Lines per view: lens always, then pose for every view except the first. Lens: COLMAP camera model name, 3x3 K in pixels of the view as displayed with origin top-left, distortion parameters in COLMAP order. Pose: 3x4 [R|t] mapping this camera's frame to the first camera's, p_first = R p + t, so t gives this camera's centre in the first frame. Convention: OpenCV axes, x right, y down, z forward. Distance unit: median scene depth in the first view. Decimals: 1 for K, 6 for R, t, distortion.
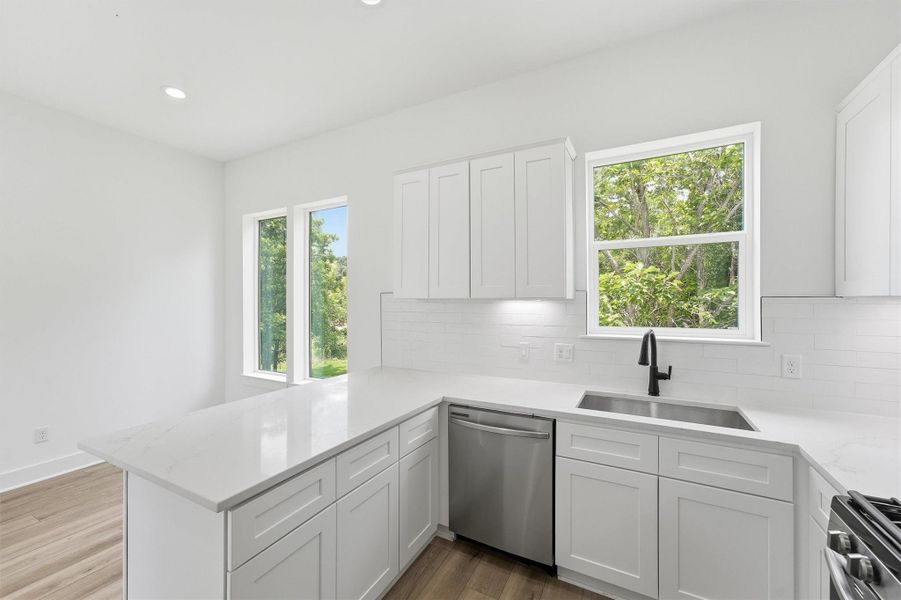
lens RADIAL K [[370.4, 0, 449.6], [0, 370.4, 298.4], [0, 0, 1]] dist [0.011503, 0.002016]
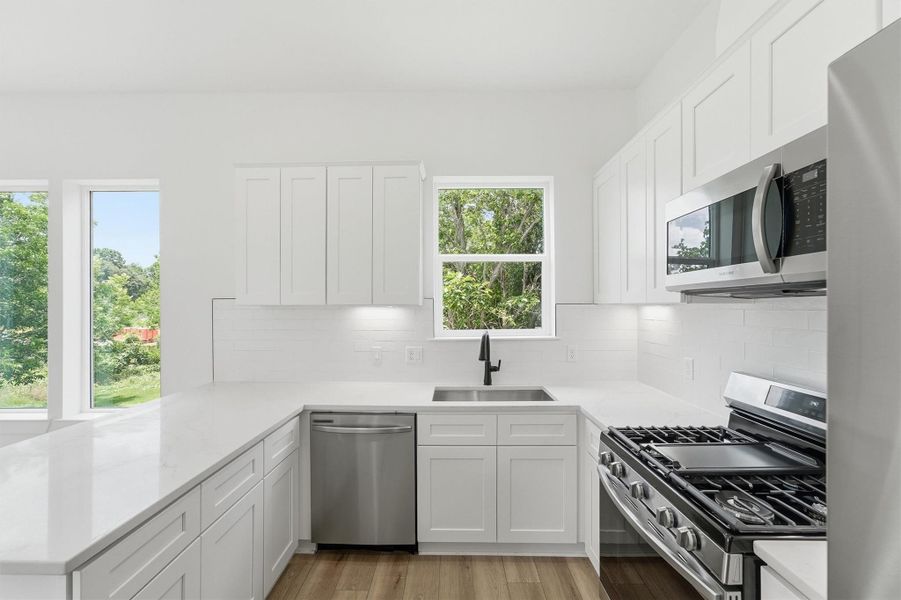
lens RADIAL K [[379.4, 0, 452.5], [0, 379.4, 302.1], [0, 0, 1]] dist [0.028696, 0.002403]
pose [[0.890434, 0.004242, 0.455092, -0.129526], [-0.002660, 0.999988, -0.004118, -0.005228], [-0.455104, 0.002456, 0.890435, -0.068484]]
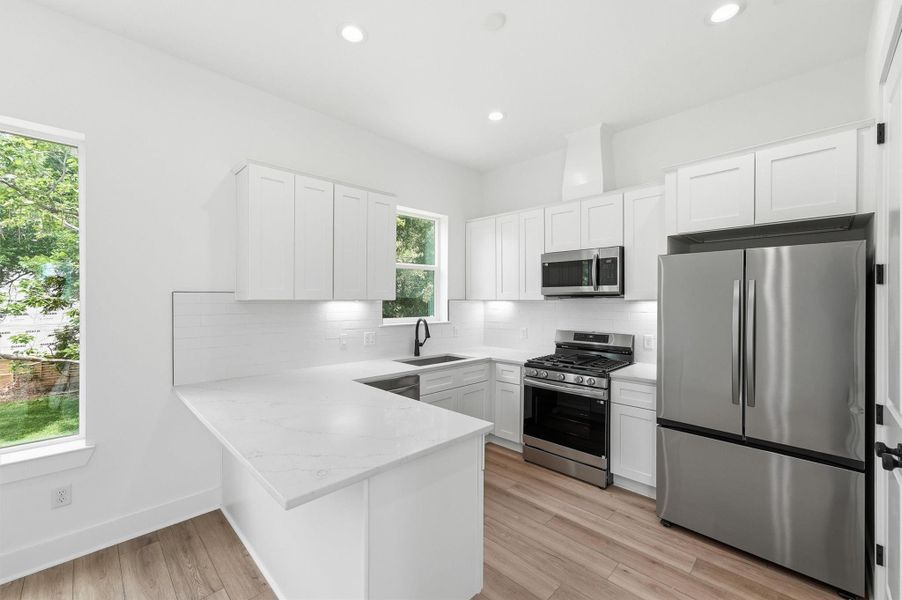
lens RADIAL K [[370.8, 0, 451.4], [0, 370.8, 300.1], [0, 0, 1]] dist [0.011503, 0.002016]
pose [[0.320953, 0.004871, 0.947082, -1.157595], [-0.009127, 0.999956, -0.002050, 0.000615], [-0.947051, -0.007986, 0.320984, 0.317114]]
